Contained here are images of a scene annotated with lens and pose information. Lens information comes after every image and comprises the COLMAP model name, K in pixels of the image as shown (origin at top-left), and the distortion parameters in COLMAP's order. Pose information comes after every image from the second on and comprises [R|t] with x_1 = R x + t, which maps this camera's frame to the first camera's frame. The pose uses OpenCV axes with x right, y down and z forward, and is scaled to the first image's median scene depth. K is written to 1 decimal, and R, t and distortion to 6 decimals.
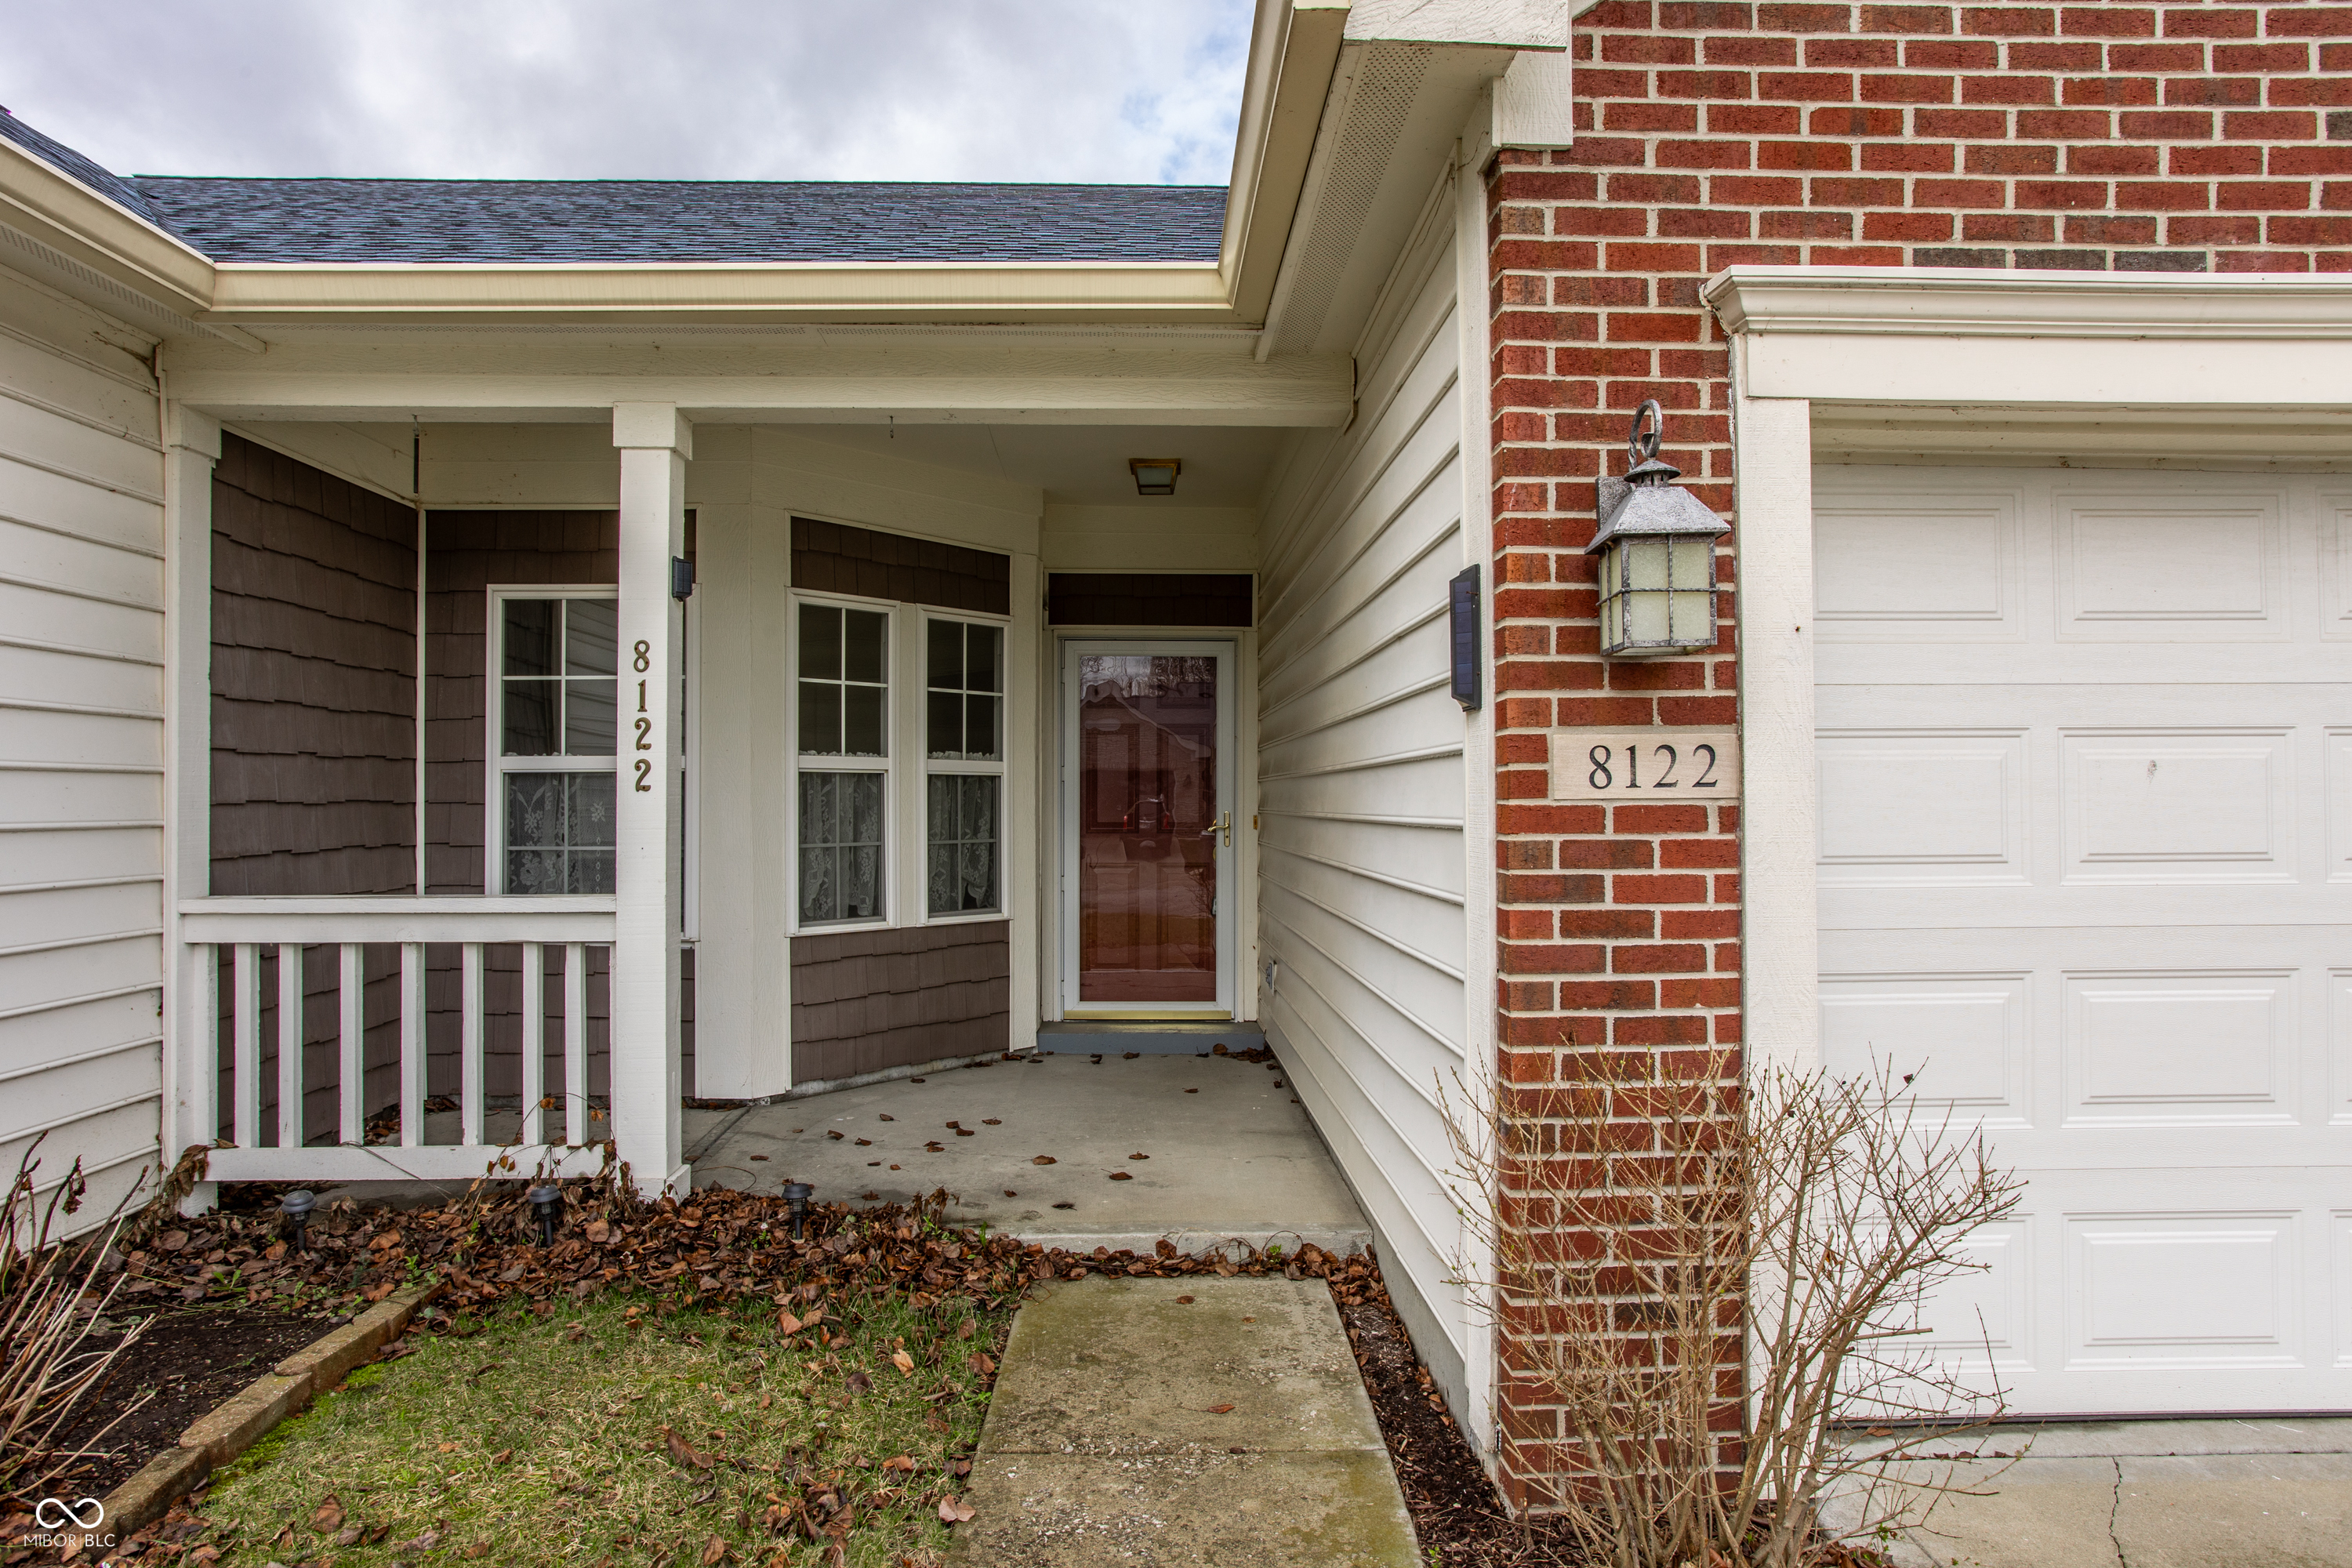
lens RADIAL K [[1338.2, 0, 1135.7], [0, 1338.2, 750.5], [0, 0, 1]] dist [-0.024004, 0.004425]
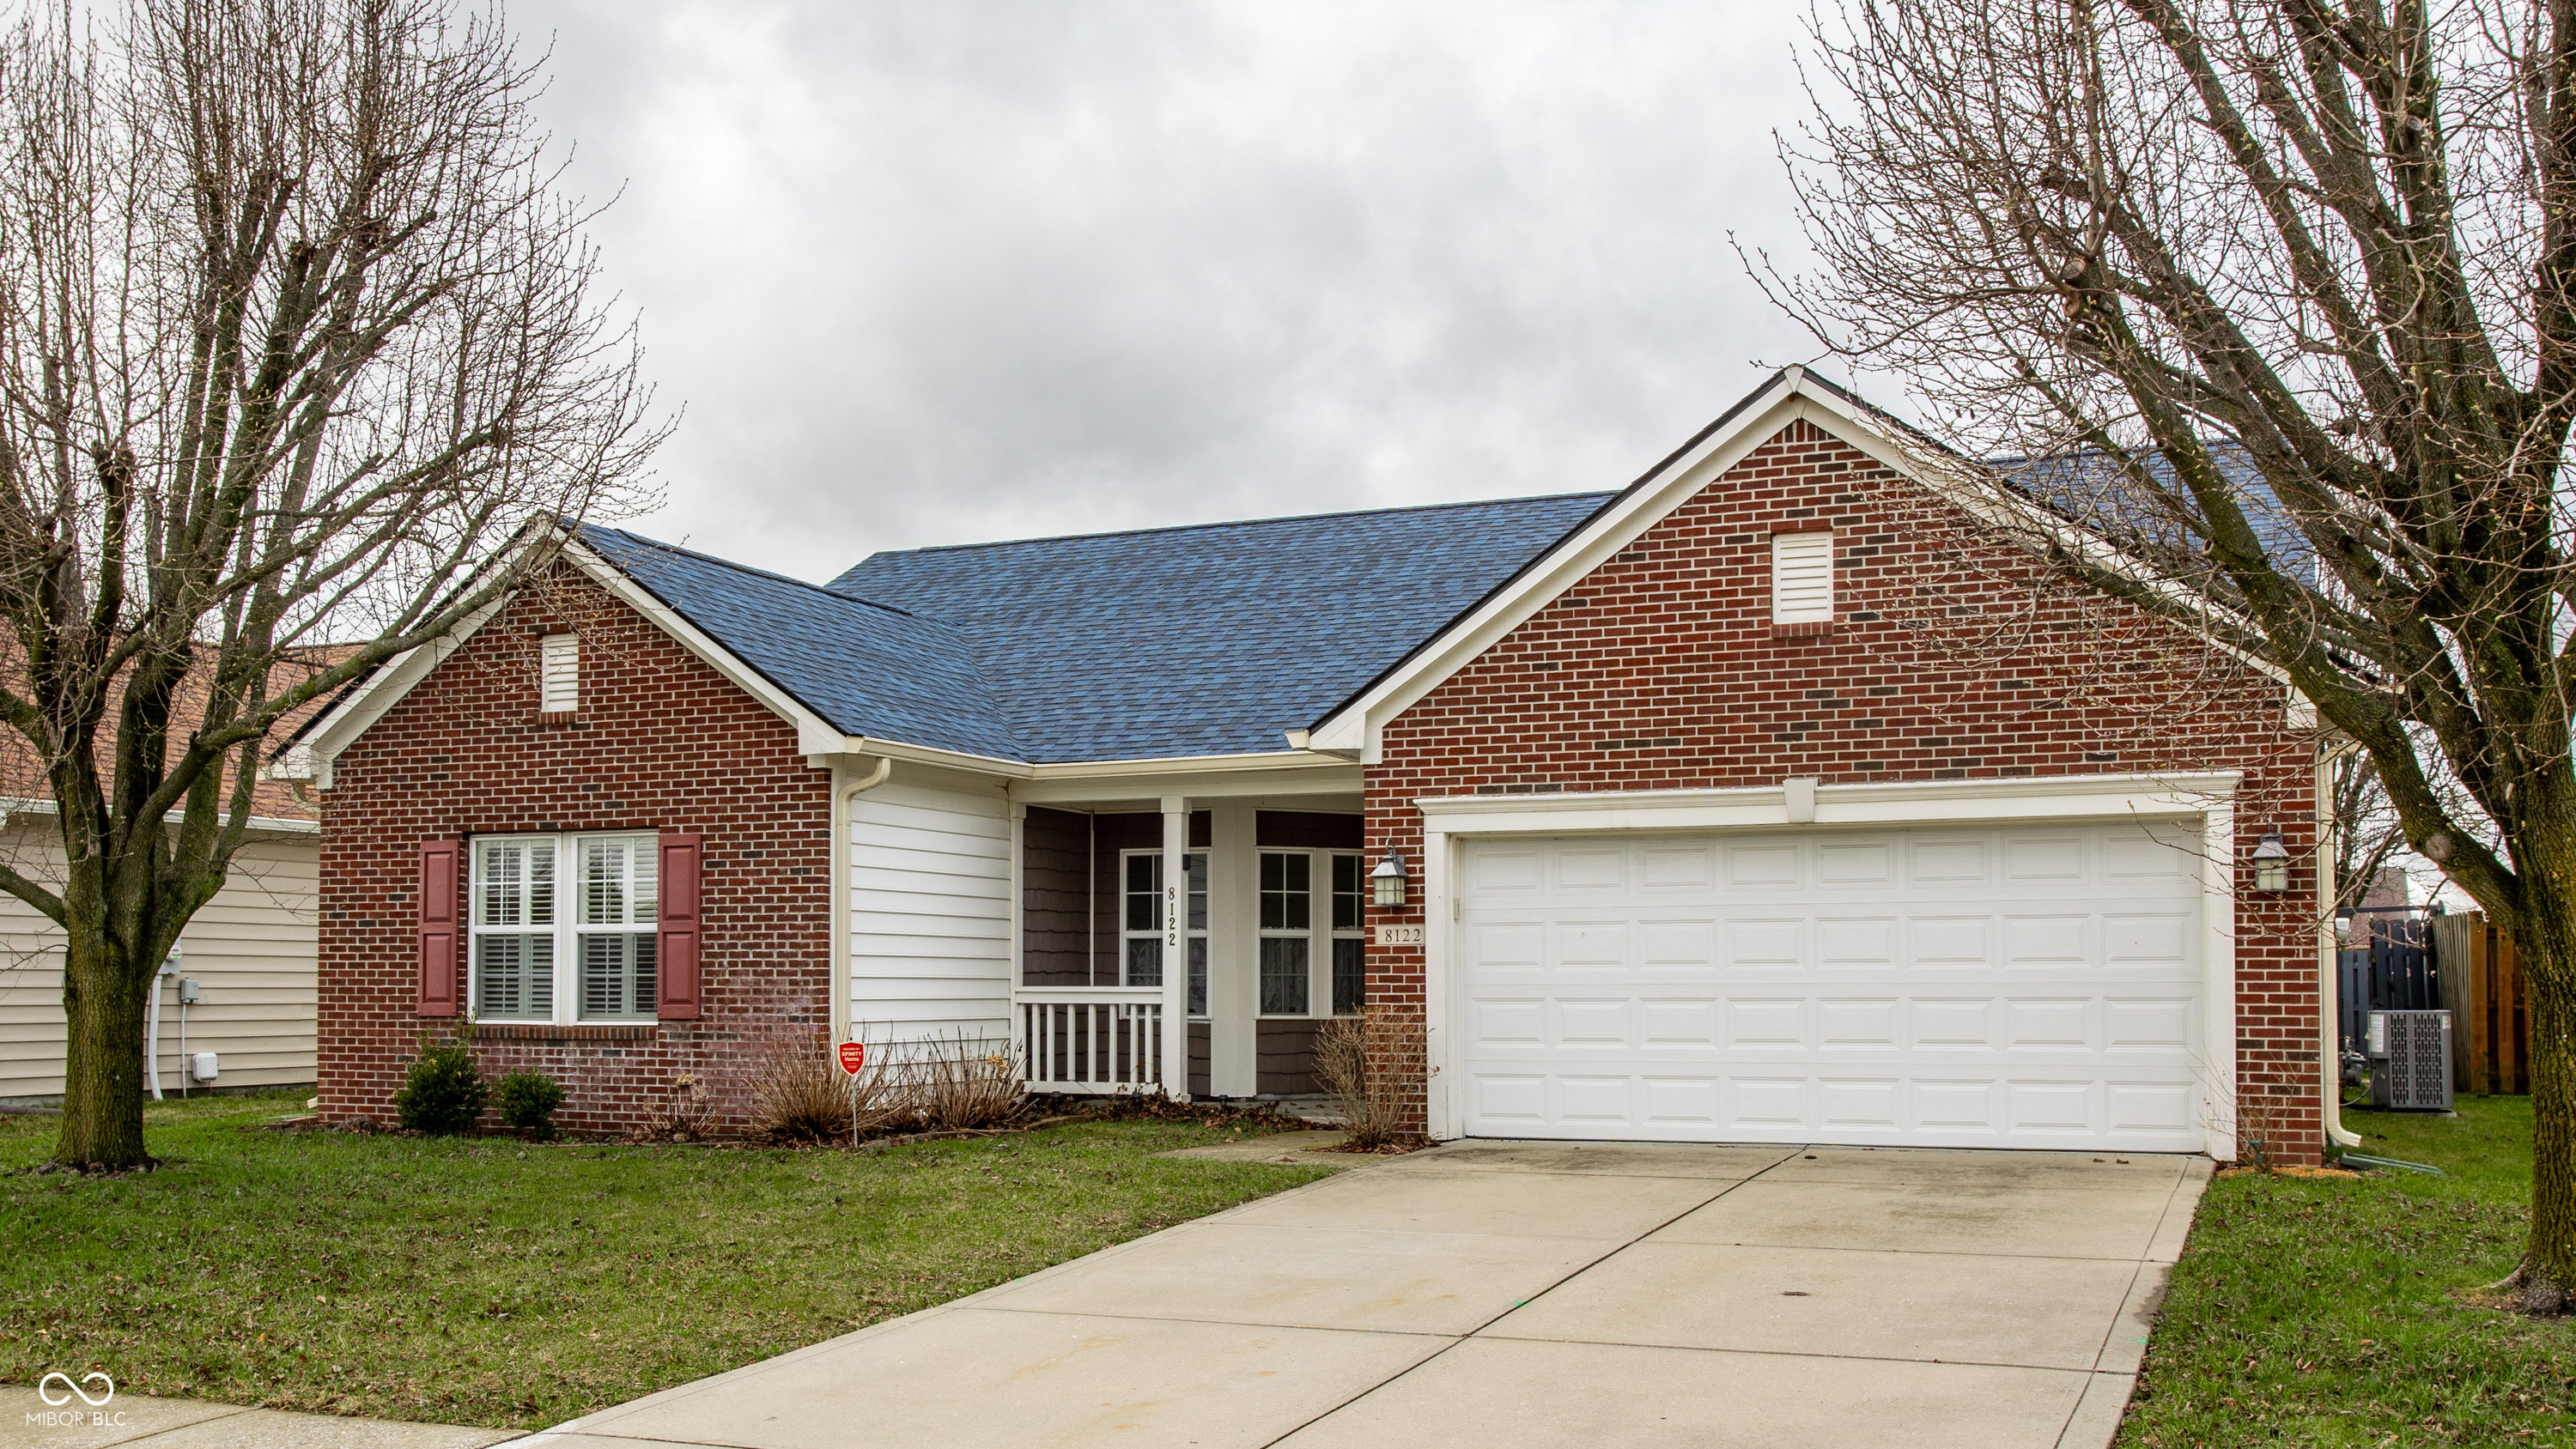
lens RADIAL K [[2204.6, 0, 1289.6], [0, 2204.6, 728.3], [0, 0, 1]] dist [-0.004523, -0.000608]
pose [[0.924772, -0.040329, -0.378379, 2.334828], [0.010716, 0.996734, -0.080044, -0.071125], [0.380371, 0.069967, 0.922184, -4.564965]]
